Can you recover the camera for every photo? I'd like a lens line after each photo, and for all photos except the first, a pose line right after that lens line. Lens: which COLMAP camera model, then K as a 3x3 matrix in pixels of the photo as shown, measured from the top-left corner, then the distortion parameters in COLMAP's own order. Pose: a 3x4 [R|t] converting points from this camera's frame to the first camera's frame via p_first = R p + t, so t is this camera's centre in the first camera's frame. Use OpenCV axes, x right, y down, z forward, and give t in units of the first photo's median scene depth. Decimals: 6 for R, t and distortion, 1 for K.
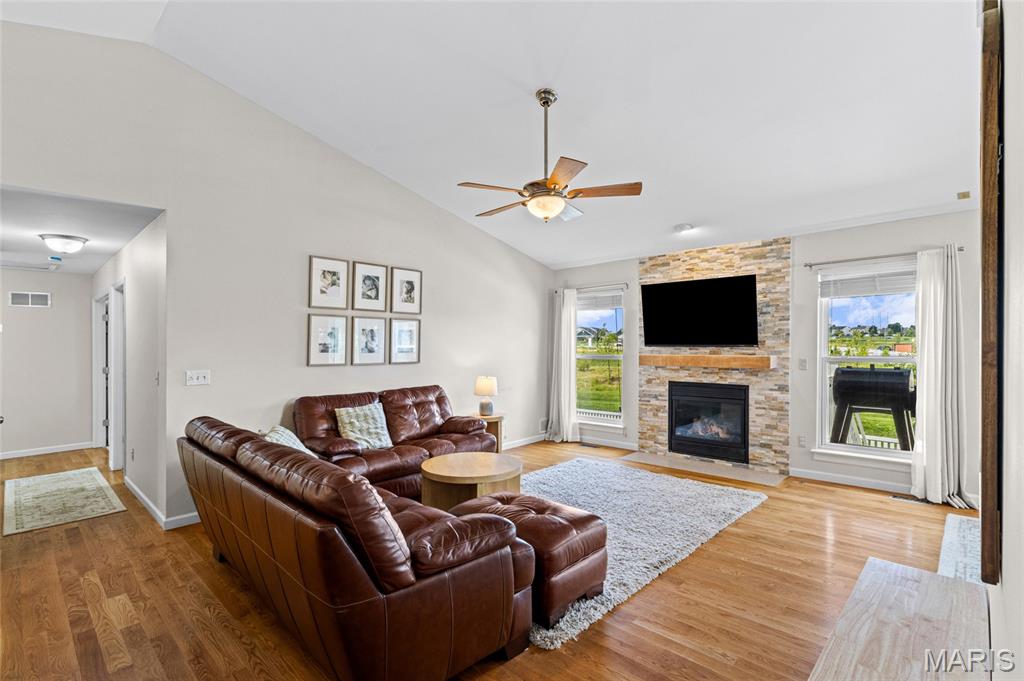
lens RADIAL K [[467.3, 0, 508.9], [0, 467.3, 346.0], [0, 0, 1]] dist [0.000226, 0.000134]
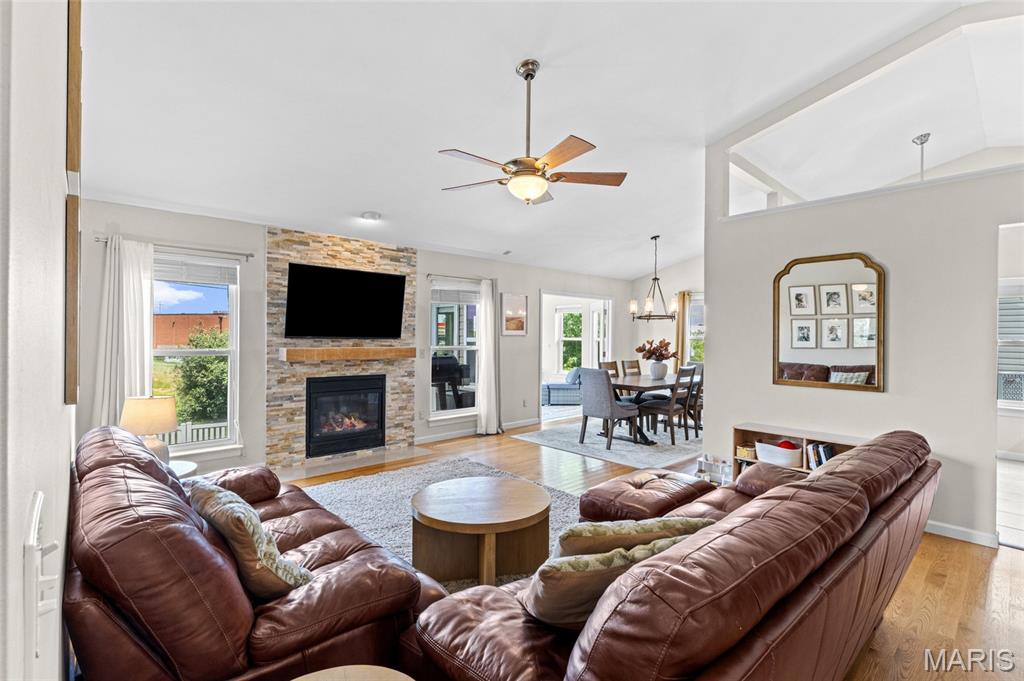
lens RADIAL K [[467.3, 0, 508.9], [0, 467.3, 346.0], [0, 0, 1]] dist [0.000226, 0.000134]
pose [[0.084191, -0.014225, 0.996348, -0.543834], [-0.007495, 0.999861, 0.014909, -0.000934], [-0.996421, -0.008723, 0.084073, 0.602954]]
